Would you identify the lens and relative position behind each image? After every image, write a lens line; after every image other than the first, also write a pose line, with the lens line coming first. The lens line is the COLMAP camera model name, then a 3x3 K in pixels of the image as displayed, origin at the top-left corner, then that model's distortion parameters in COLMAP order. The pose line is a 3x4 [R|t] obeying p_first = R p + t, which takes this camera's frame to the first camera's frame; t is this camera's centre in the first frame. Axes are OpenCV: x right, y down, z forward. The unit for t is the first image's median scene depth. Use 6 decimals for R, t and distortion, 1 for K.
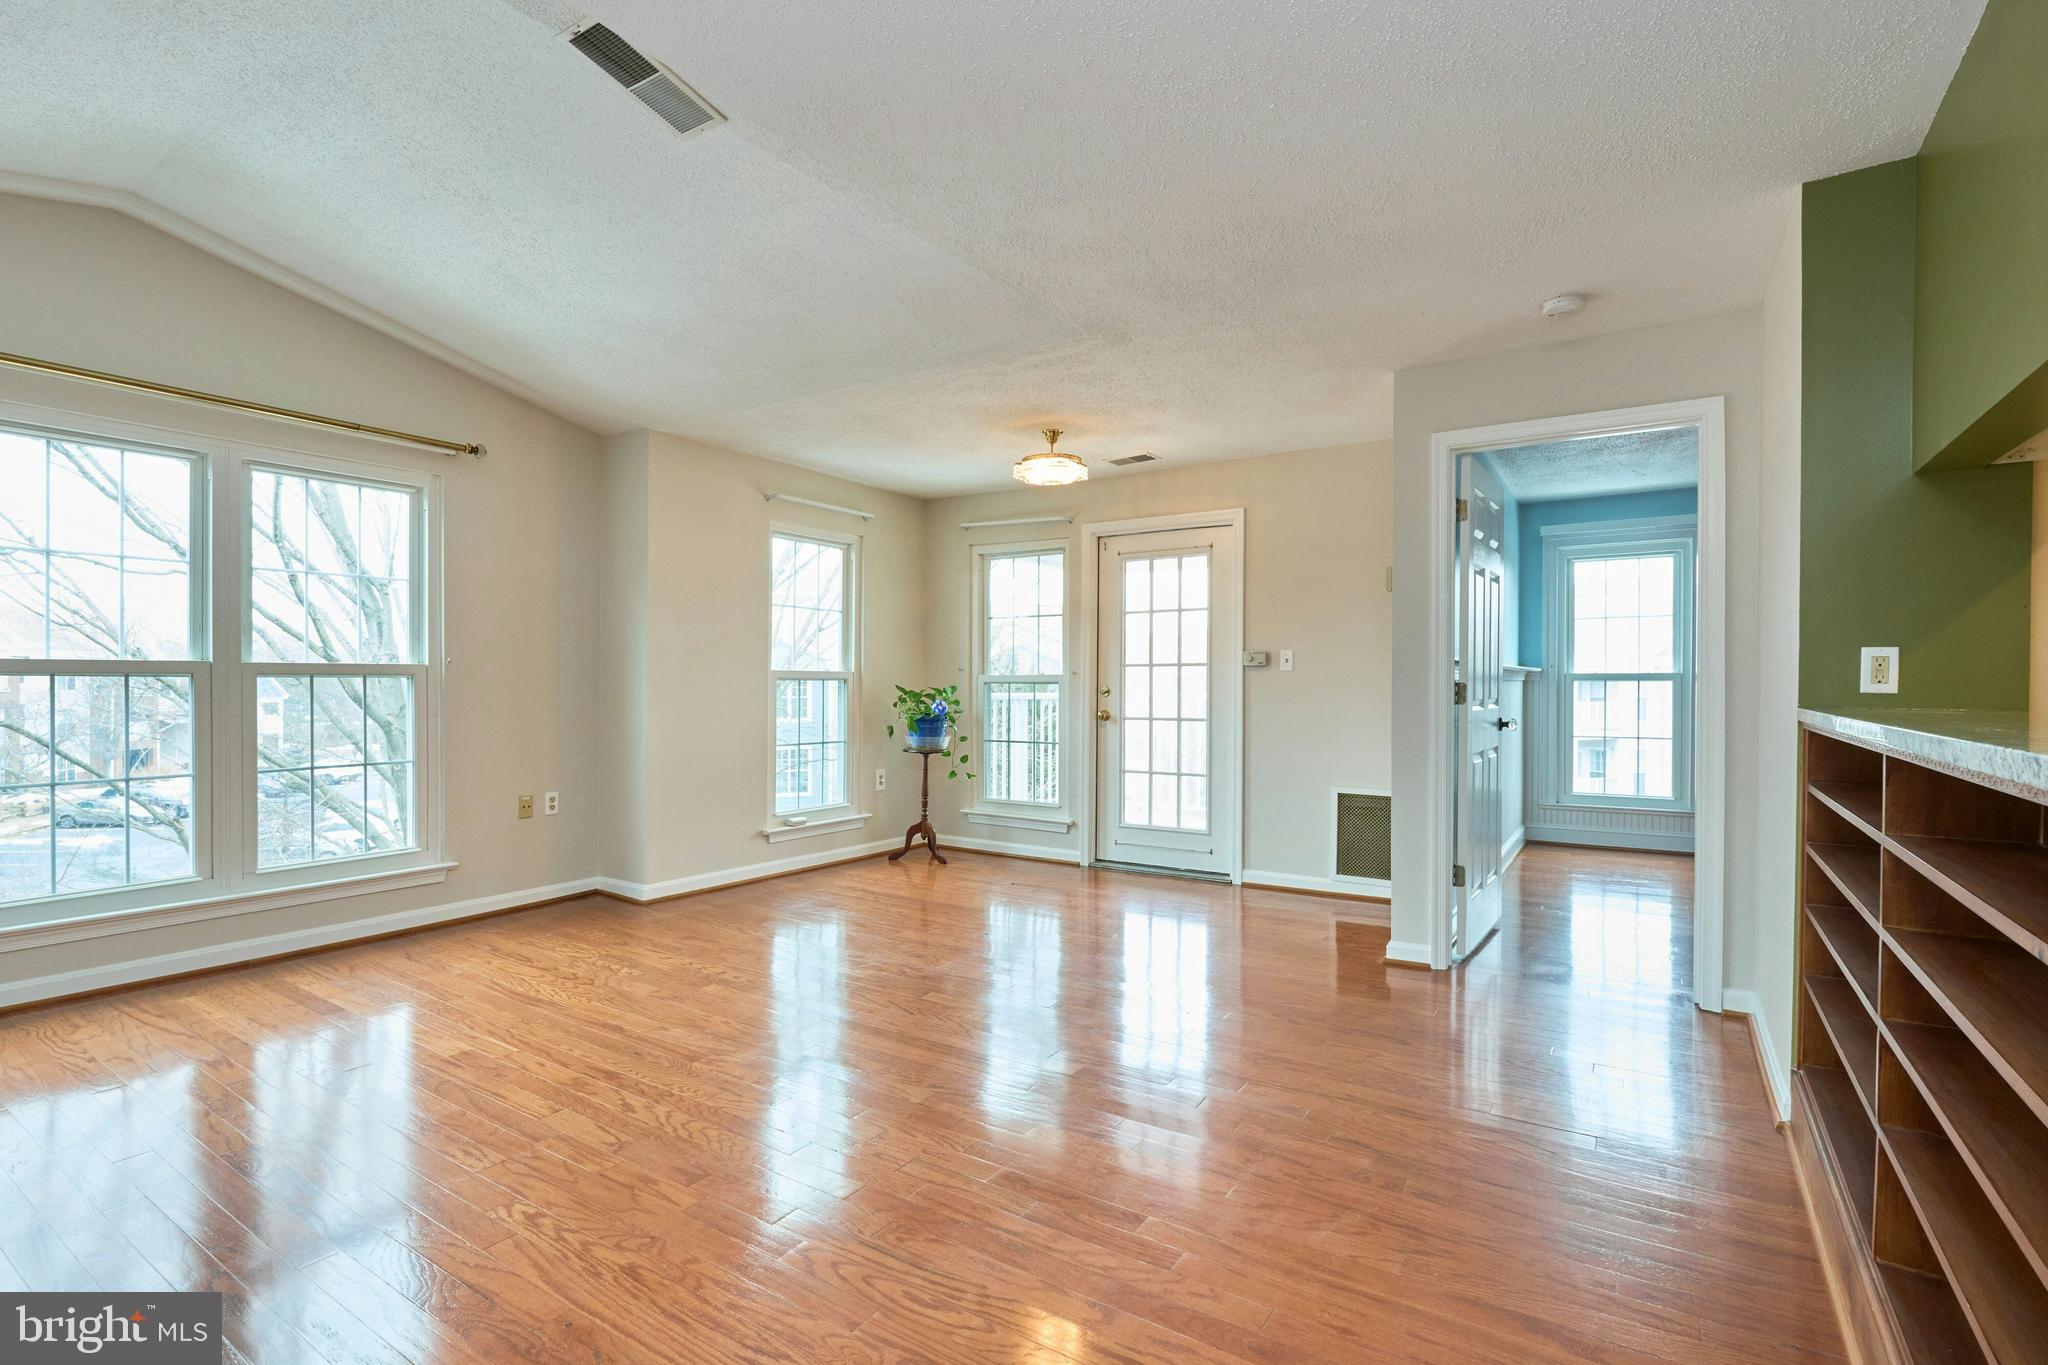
lens RADIAL K [[948.5, 0, 1031.0], [0, 948.5, 674.0], [0, 0, 1]] dist [-0.013560, 0.003547]
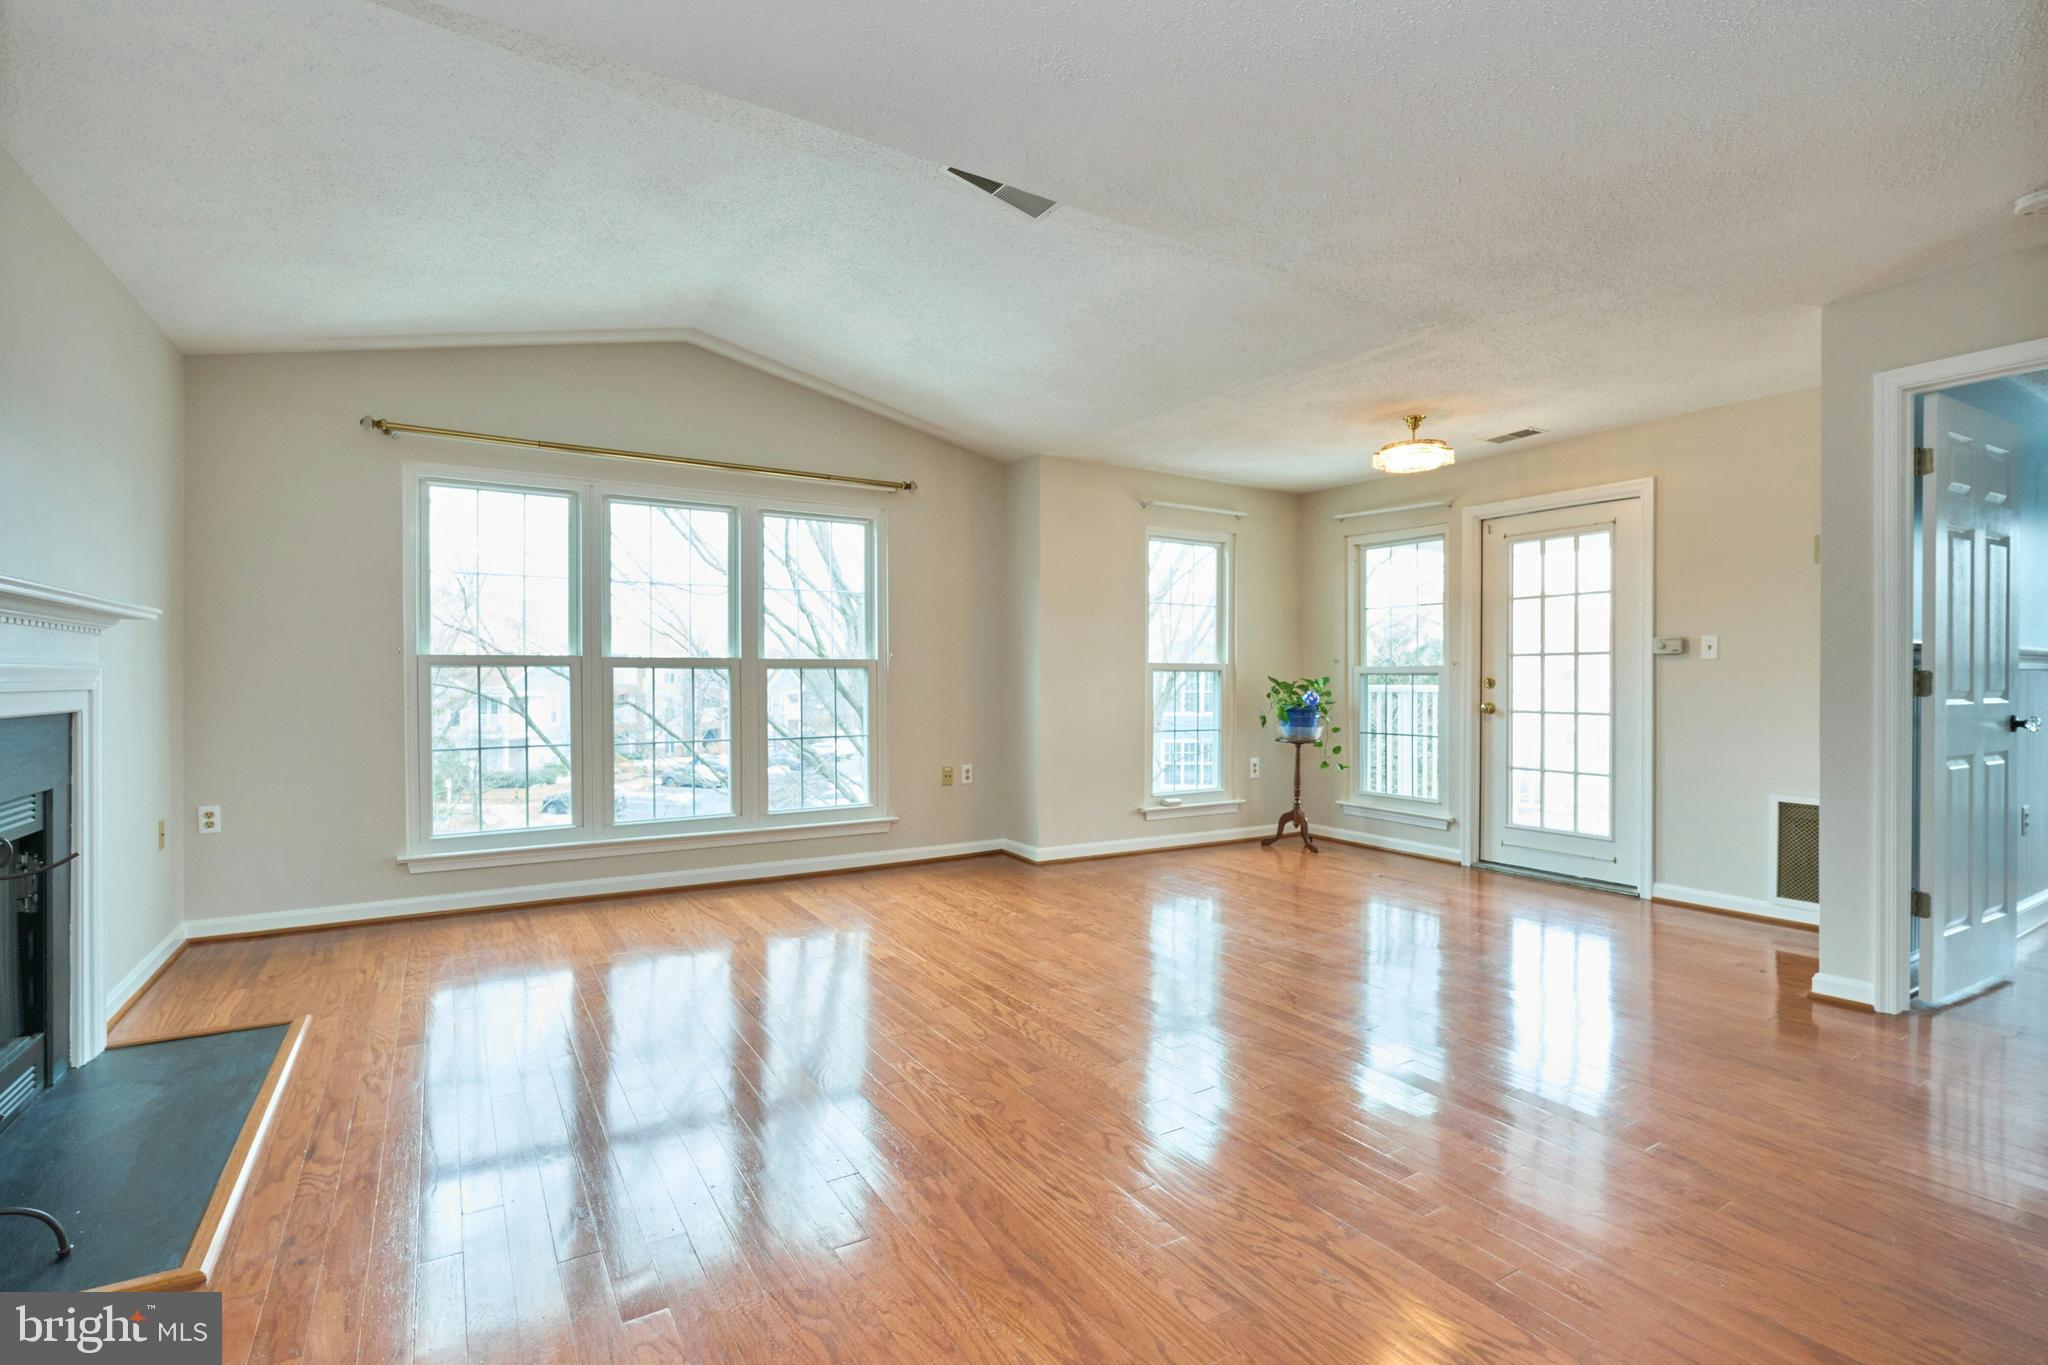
lens RADIAL K [[951.0, 0, 1026.0], [0, 951.0, 669.7], [0, 0, 1]] dist [-0.017248, 0.004506]
pose [[0.904732, -0.003303, -0.425969, 0.070452], [0.003579, 0.999994, -0.000152, 0.004219], [0.425967, -0.001387, 0.904738, -0.056377]]
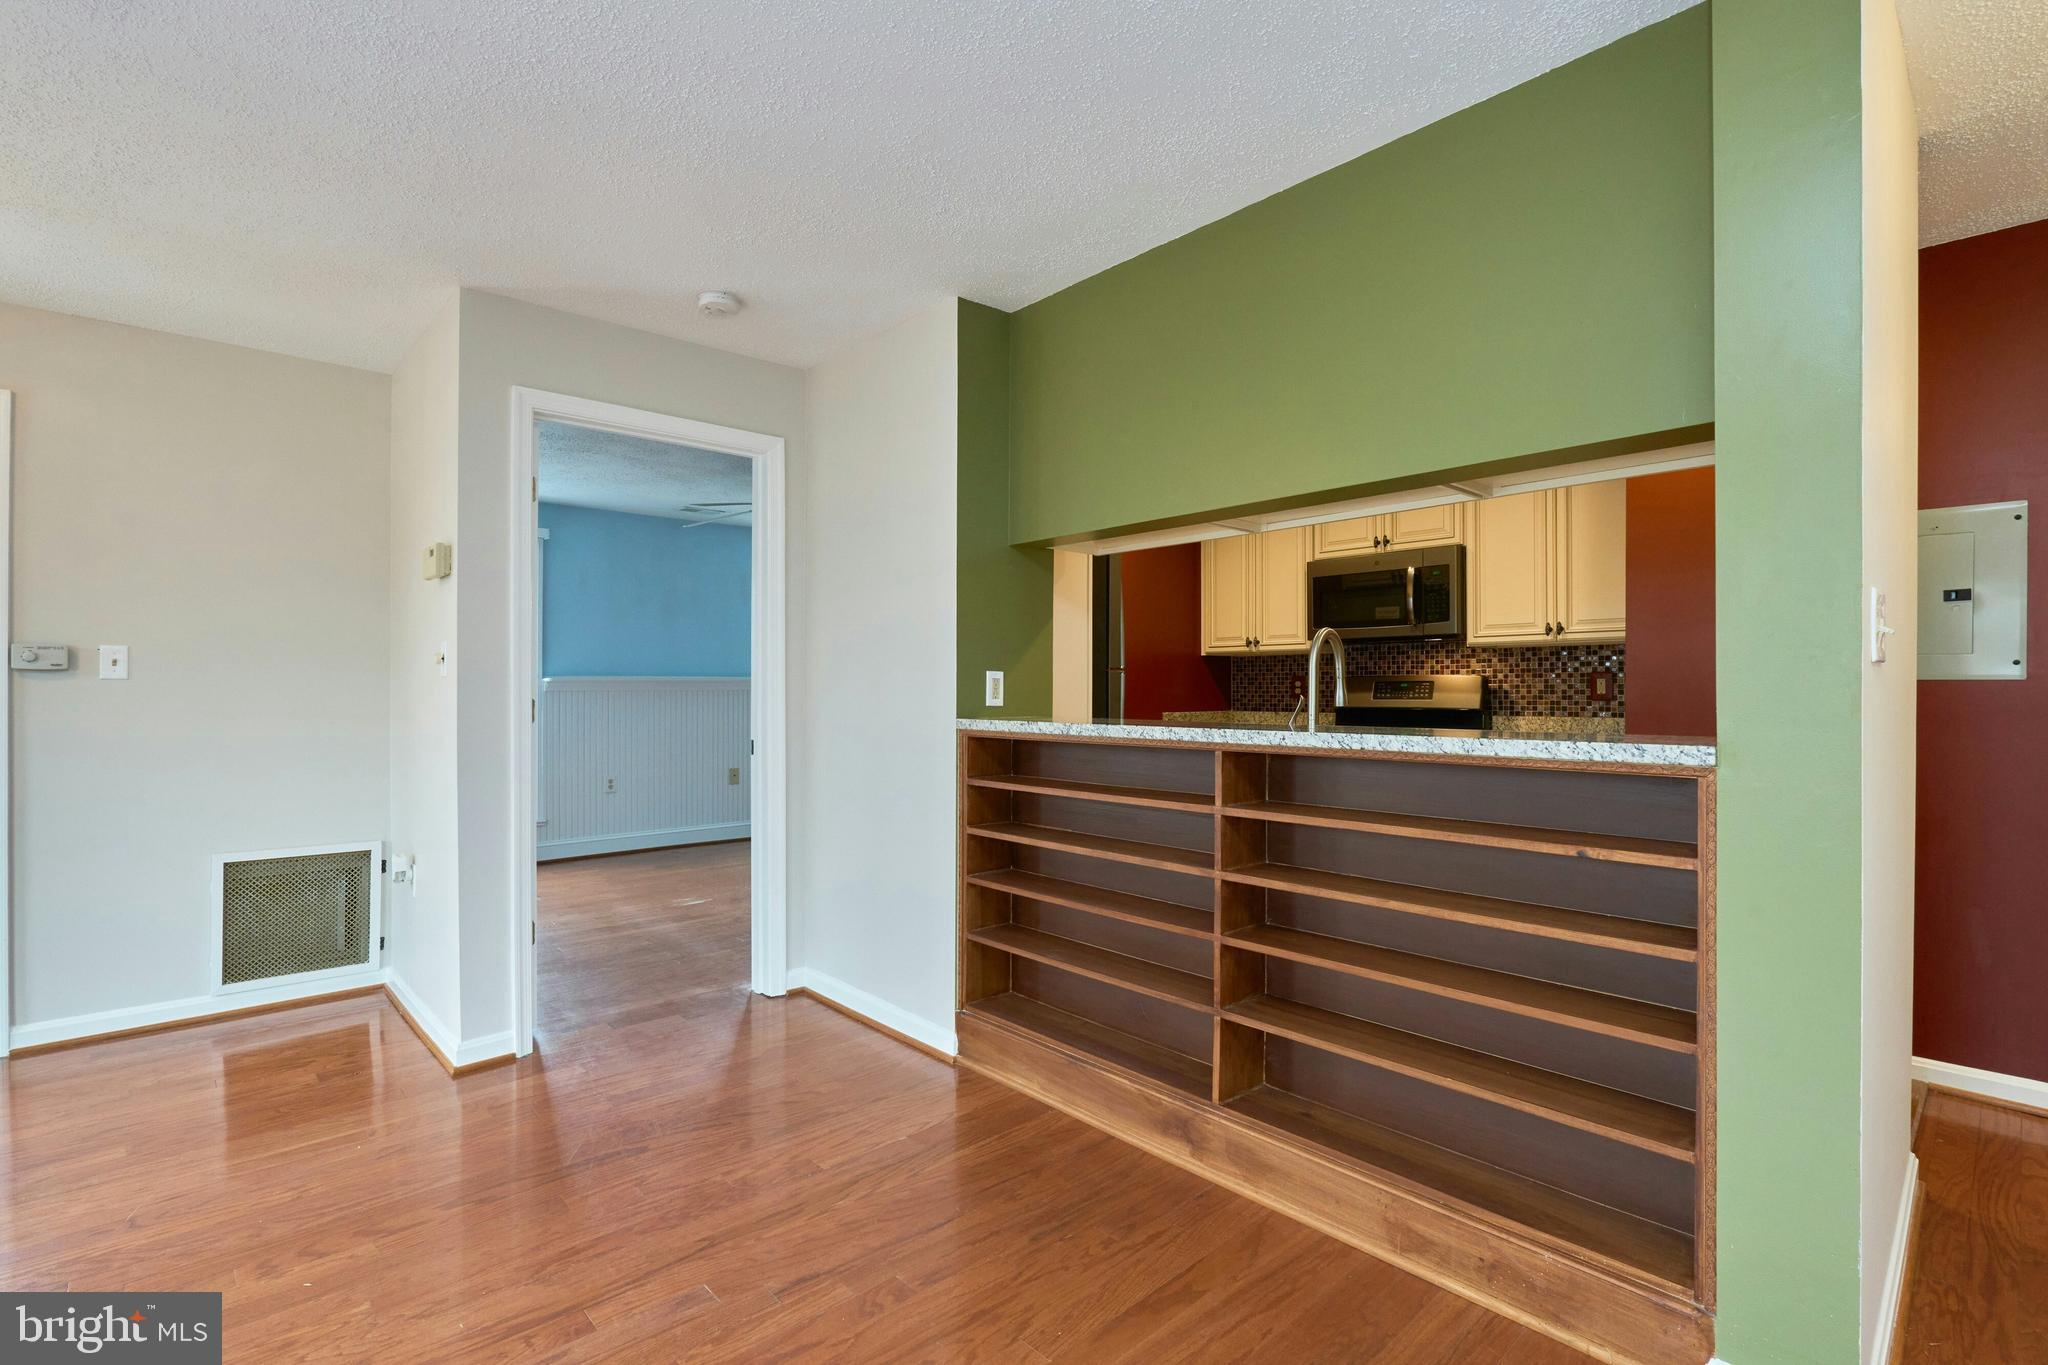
lens RADIAL K [[957.3, 0, 1024.0], [0, 957.3, 682.5], [0, 0, 1]] dist [-0.014113, 0.000822]
pose [[0.246456, 0.006235, 0.969134, -0.178525], [-0.008559, 0.999954, -0.004257, -0.003285], [-0.969116, -0.007245, 0.246498, 0.280832]]
